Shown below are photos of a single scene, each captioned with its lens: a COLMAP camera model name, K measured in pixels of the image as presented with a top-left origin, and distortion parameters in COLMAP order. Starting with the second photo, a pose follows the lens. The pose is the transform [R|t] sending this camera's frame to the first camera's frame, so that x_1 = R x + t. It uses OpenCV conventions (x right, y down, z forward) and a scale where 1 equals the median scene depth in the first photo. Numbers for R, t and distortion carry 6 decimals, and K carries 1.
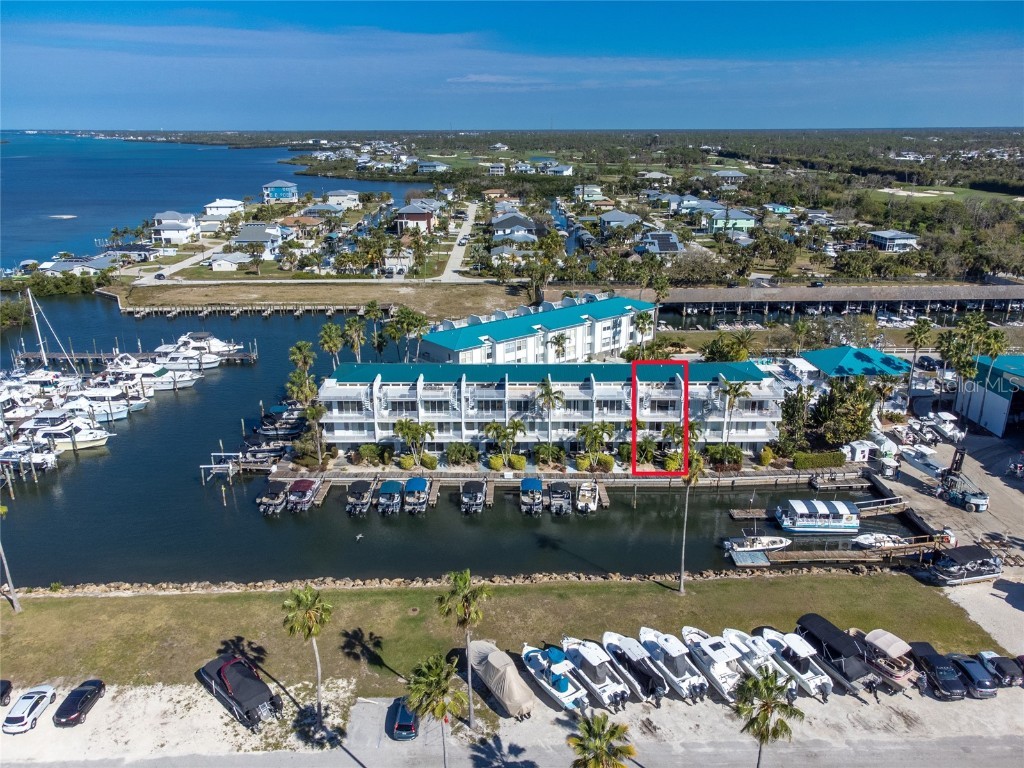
lens RADIAL K [[759.4, 0, 512.0], [0, 759.4, 384.0], [0, 0, 1]] dist [0.007413, 0.000896]
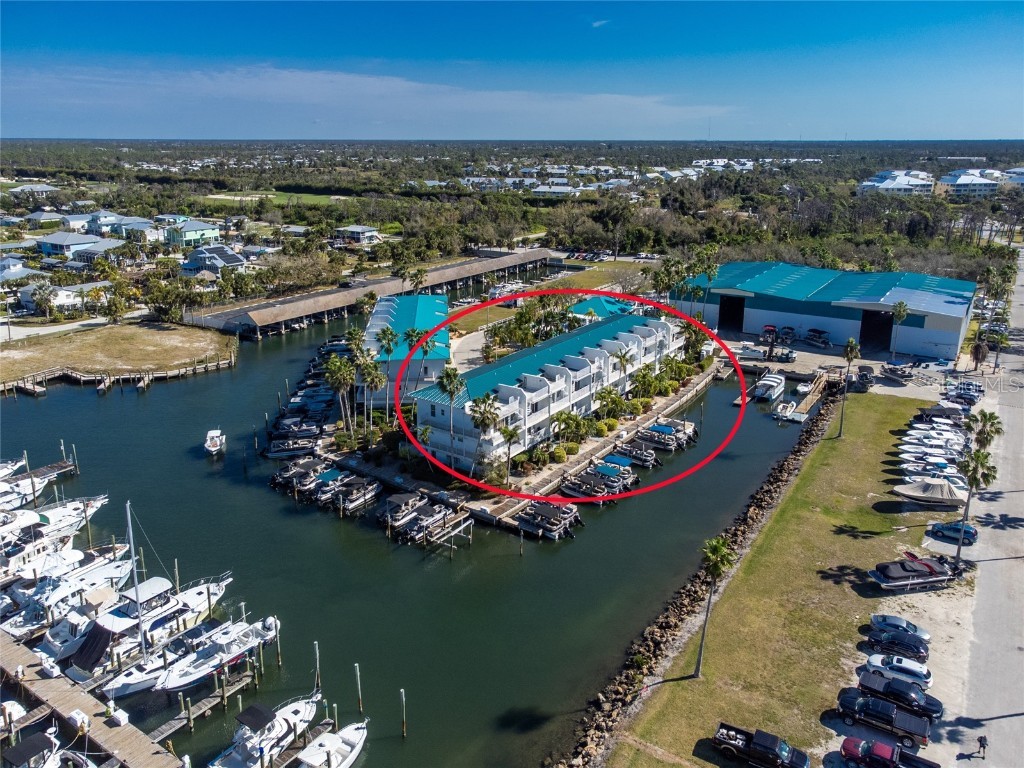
lens RADIAL K [[777.1, 0, 512.0], [0, 777.1, 384.0], [0, 0, 1]] dist [0.005470, -0.002588]
pose [[0.563053, -0.245711, 0.789048, -0.809821], [0.260071, 0.958950, 0.113037, -0.104481], [-0.784433, 0.141563, 0.603842, 0.337694]]
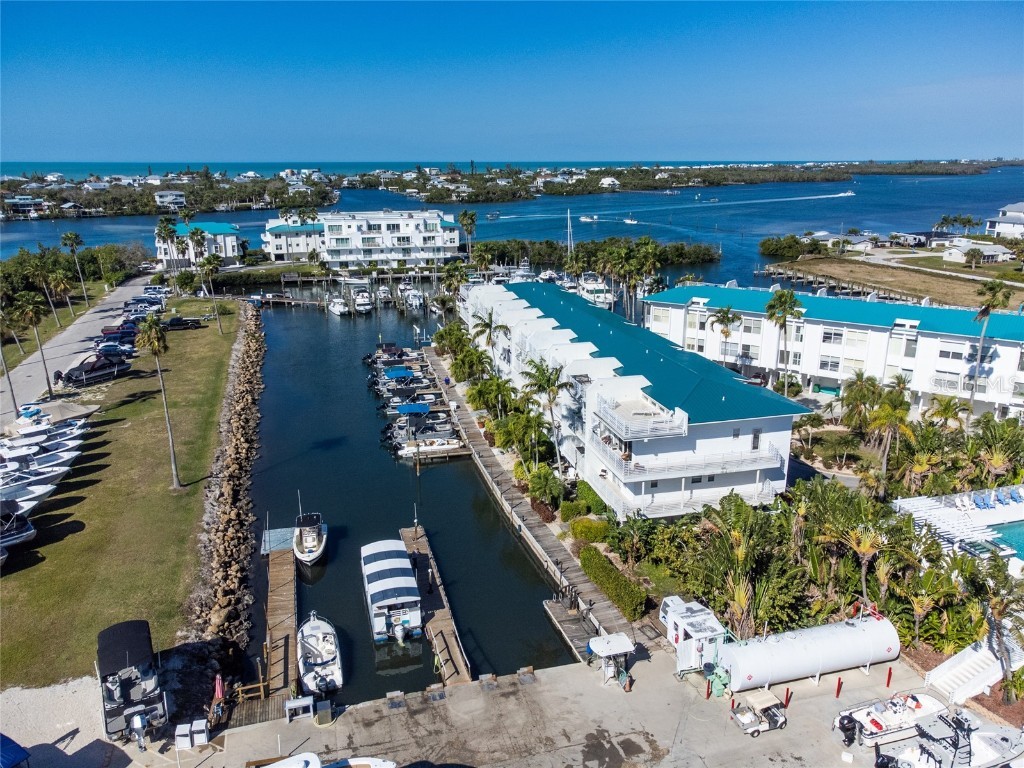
lens RADIAL K [[763.3, 0, 512.0], [0, 763.3, 384.0], [0, 0, 1]] dist [0.031198, 0.001138]
pose [[0.254987, 0.274178, -0.927258, 0.662758], [-0.306478, 0.932430, 0.191429, -0.073706], [0.917089, 0.235372, 0.321787, 0.625670]]
